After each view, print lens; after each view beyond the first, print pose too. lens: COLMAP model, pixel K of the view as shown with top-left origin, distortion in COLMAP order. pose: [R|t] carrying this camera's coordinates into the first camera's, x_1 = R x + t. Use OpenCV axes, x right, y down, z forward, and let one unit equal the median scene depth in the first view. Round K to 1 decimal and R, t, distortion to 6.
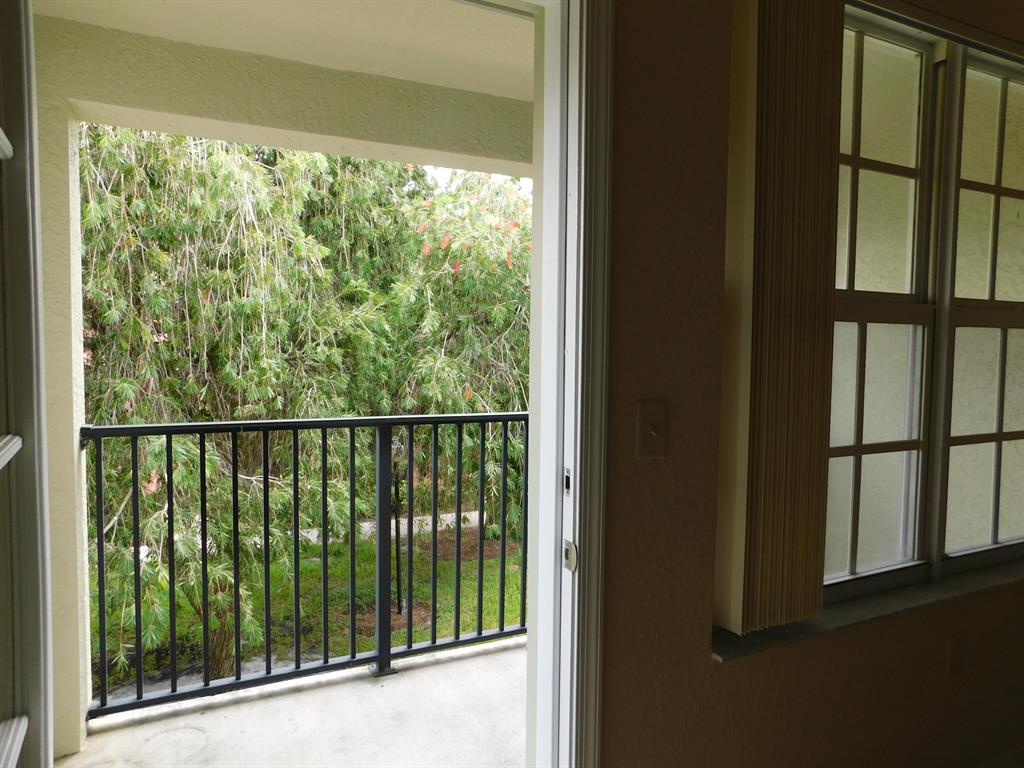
lens RADIAL K [[697.8, 0, 515.6], [0, 697.8, 381.2], [0, 0, 1]] dist [-0.007997, 0.004607]
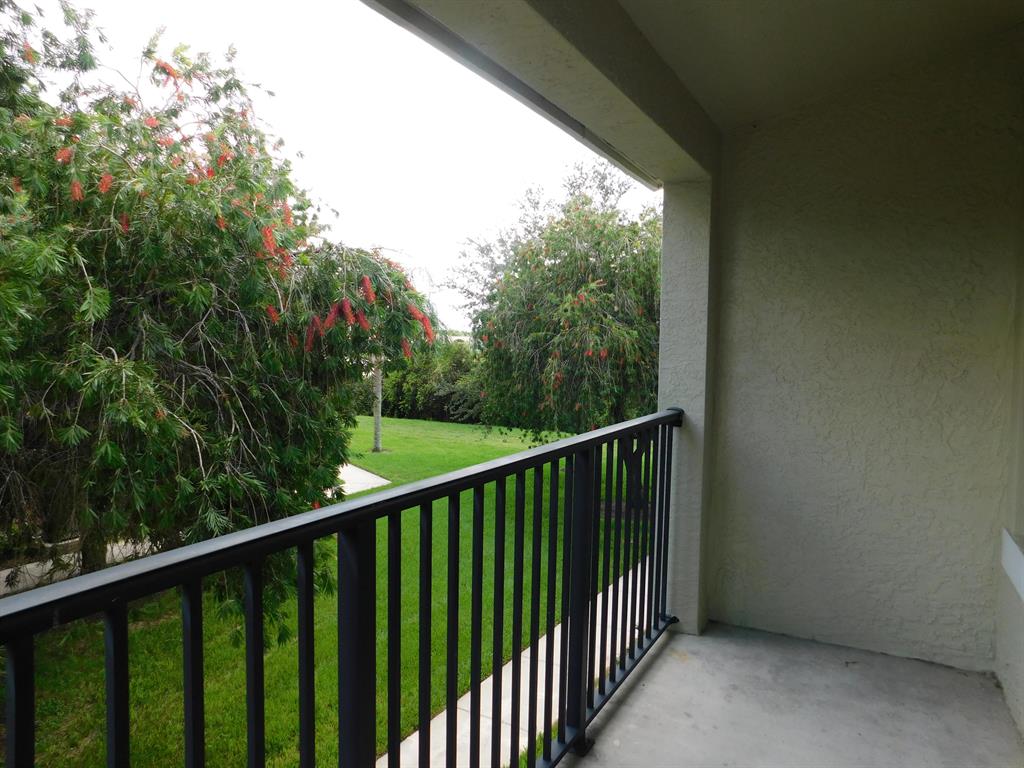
lens RADIAL K [[697.8, 0, 515.6], [0, 697.8, 381.2], [0, 0, 1]] dist [-0.007997, 0.004607]
pose [[0.819900, -0.035859, 0.571382, -0.178037], [0.029977, 0.999356, 0.019702, -0.016030], [-0.571721, 0.000975, 0.820448, 0.261195]]
